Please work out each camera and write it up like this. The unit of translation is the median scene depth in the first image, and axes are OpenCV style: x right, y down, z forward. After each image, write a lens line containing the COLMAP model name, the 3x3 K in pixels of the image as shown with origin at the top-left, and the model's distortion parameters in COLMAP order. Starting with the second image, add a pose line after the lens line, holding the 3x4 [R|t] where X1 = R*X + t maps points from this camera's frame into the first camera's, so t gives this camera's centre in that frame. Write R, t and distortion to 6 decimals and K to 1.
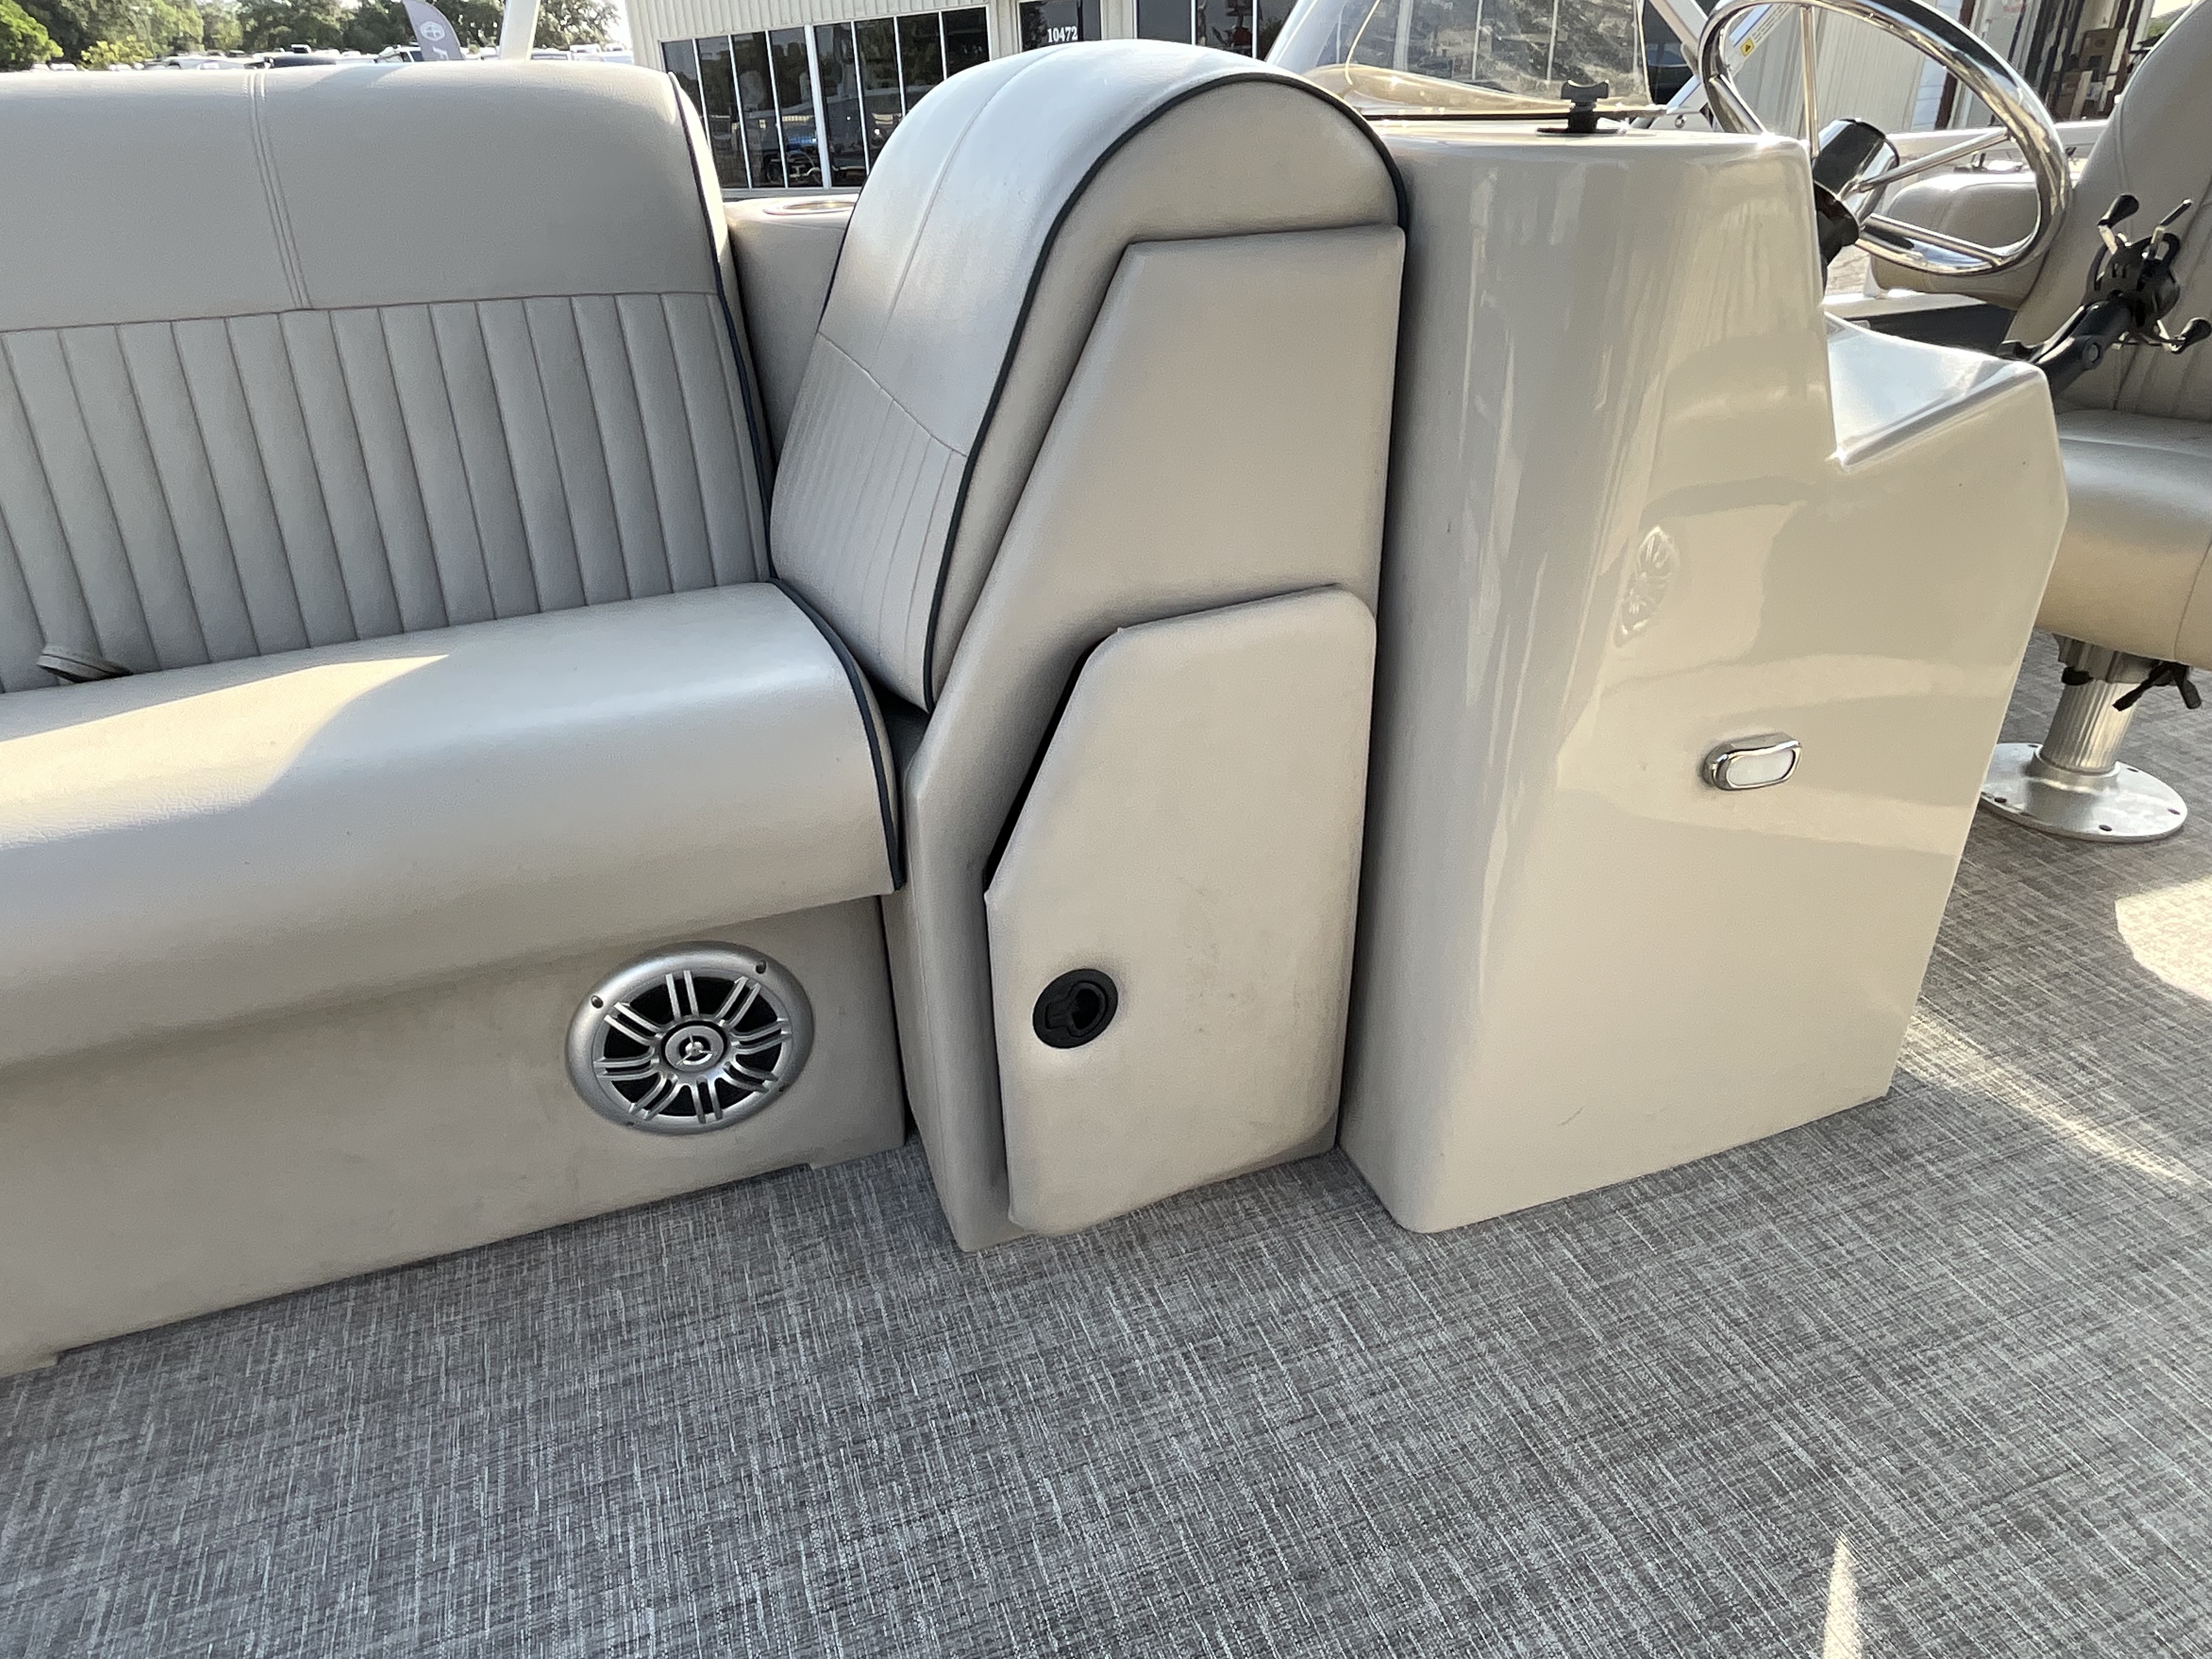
lens RADIAL K [[1387.3, 0, 1103.3], [0, 1387.3, 817.7], [0, 0, 1]] dist [-0.025849, 0.023773]
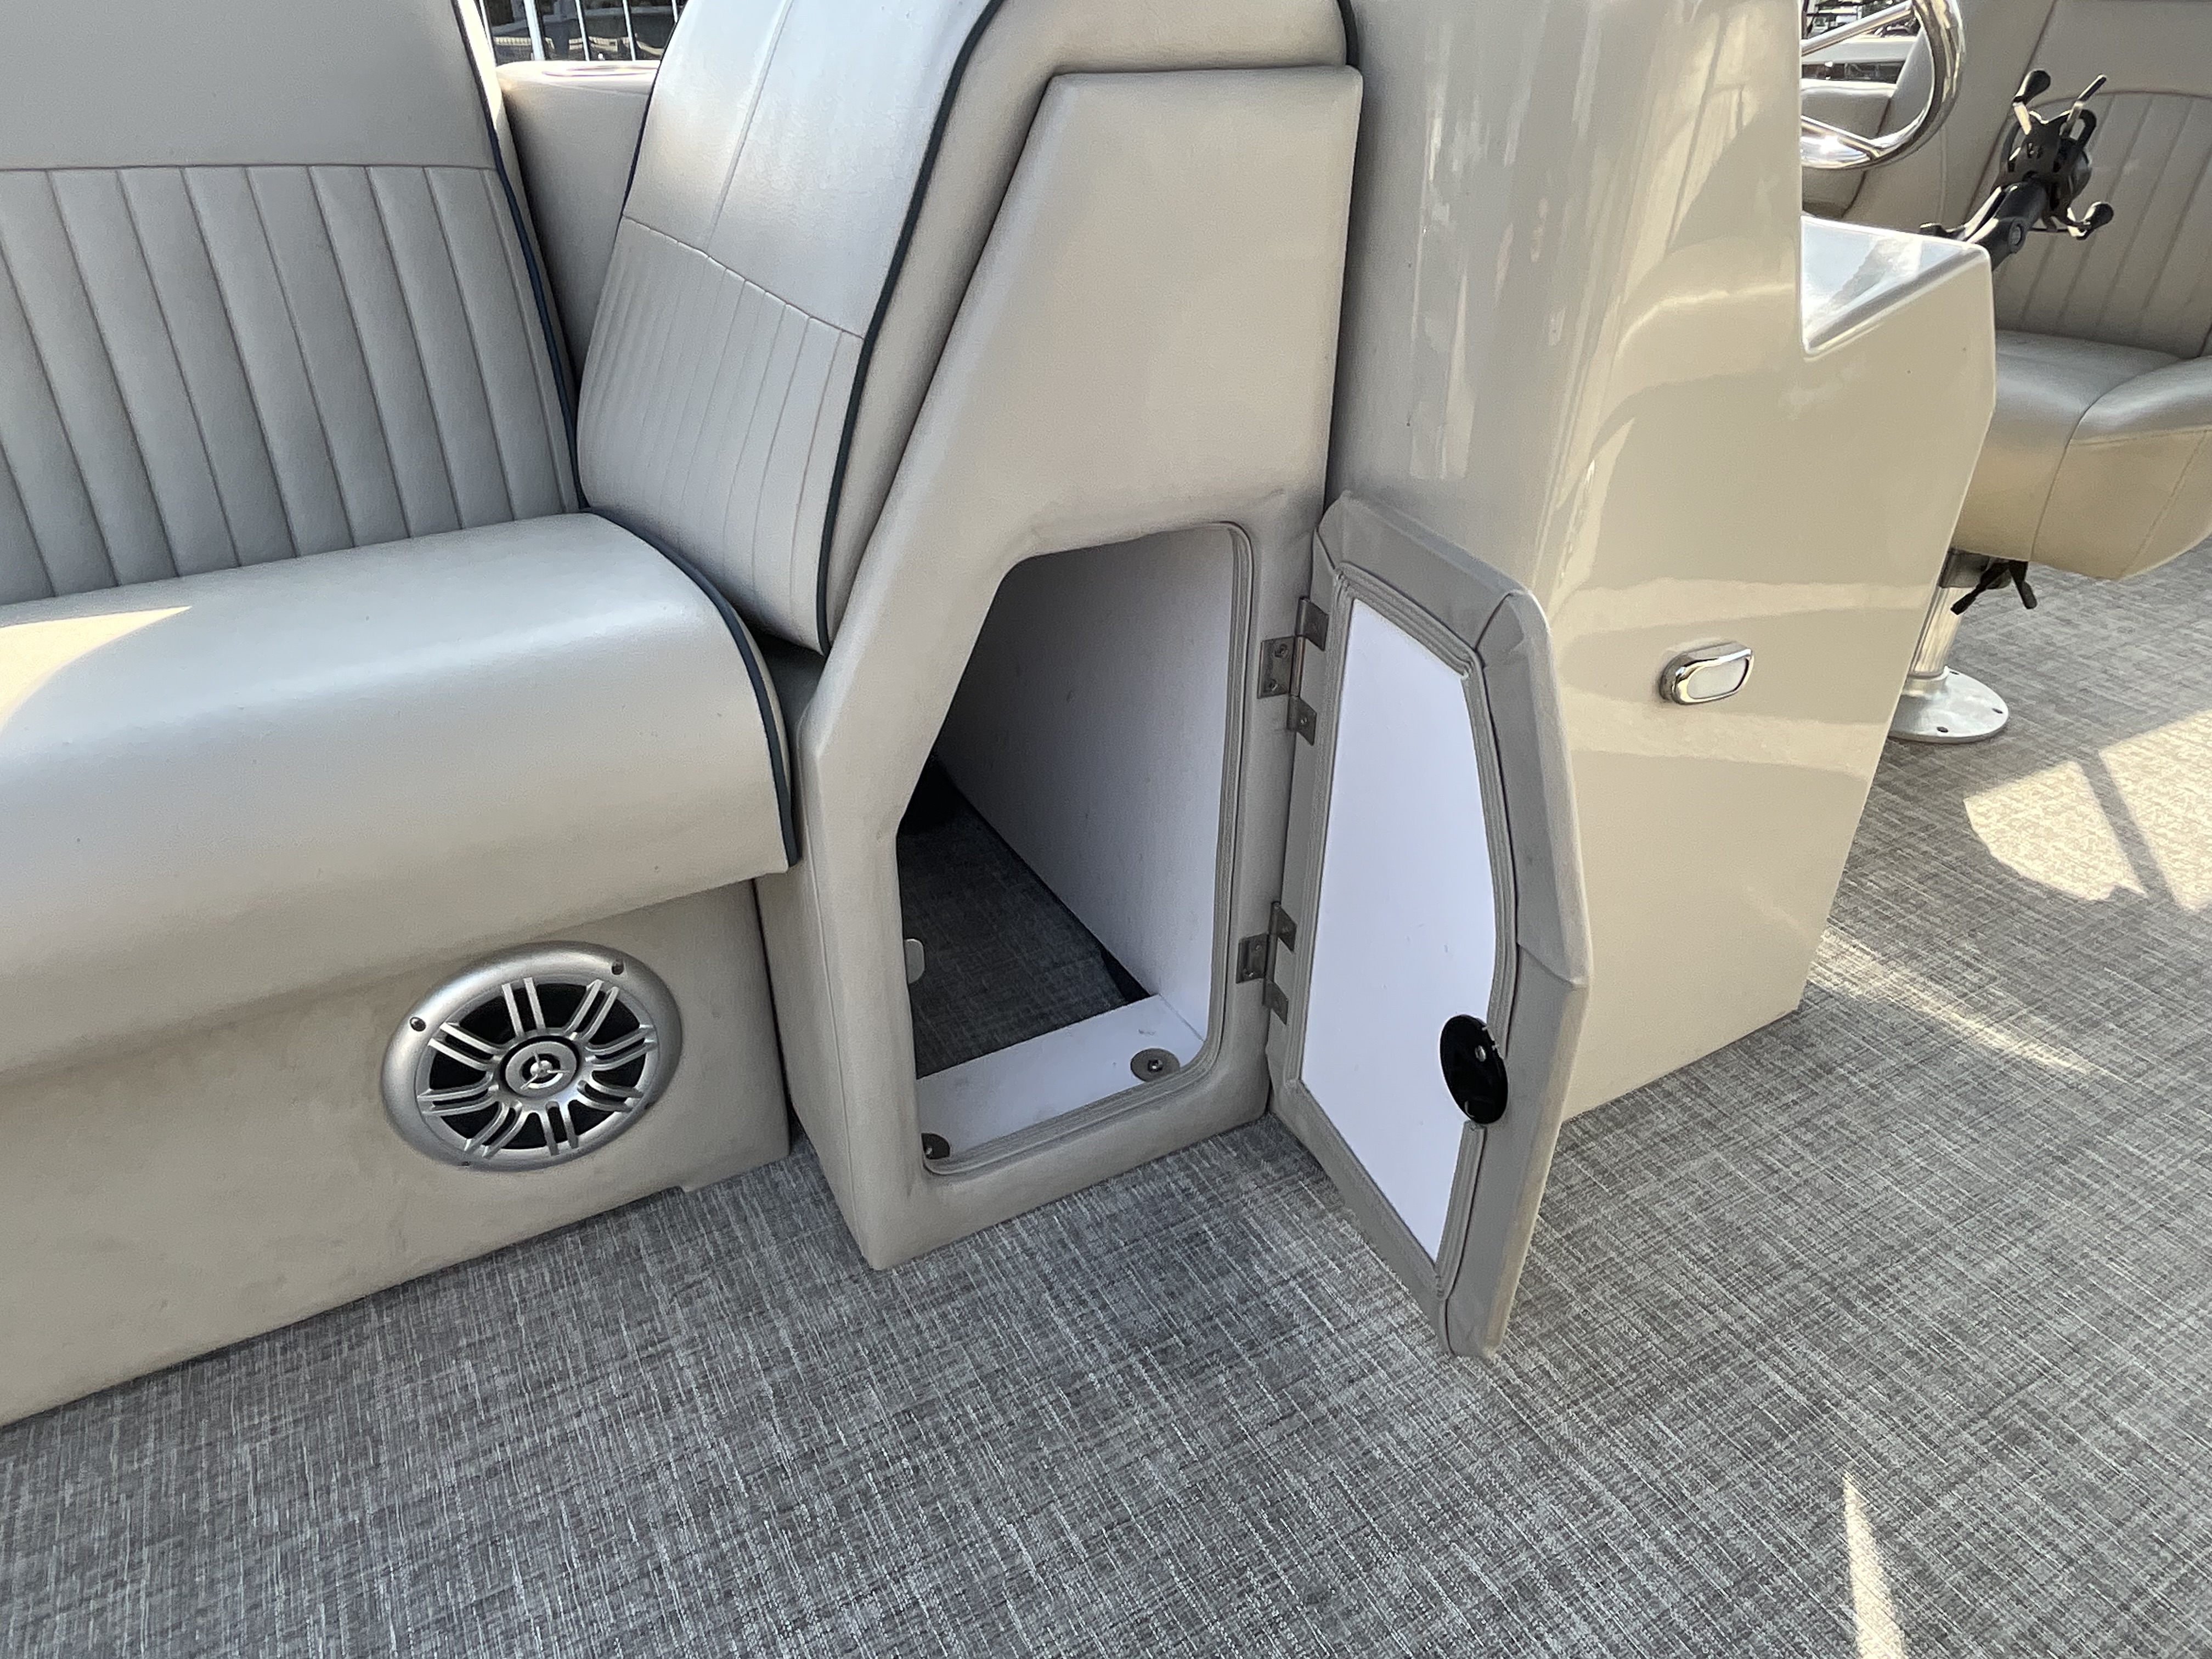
lens RADIAL K [[1387.3, 0, 1105.7], [0, 1387.3, 822.8], [0, 0, 1]] dist [-0.025849, 0.023773]
pose [[0.986035, -0.058466, 0.155937, -0.083550], [0.052260, 0.997681, 0.043611, -0.001320], [-0.158125, -0.034853, 0.986804, 0.127505]]
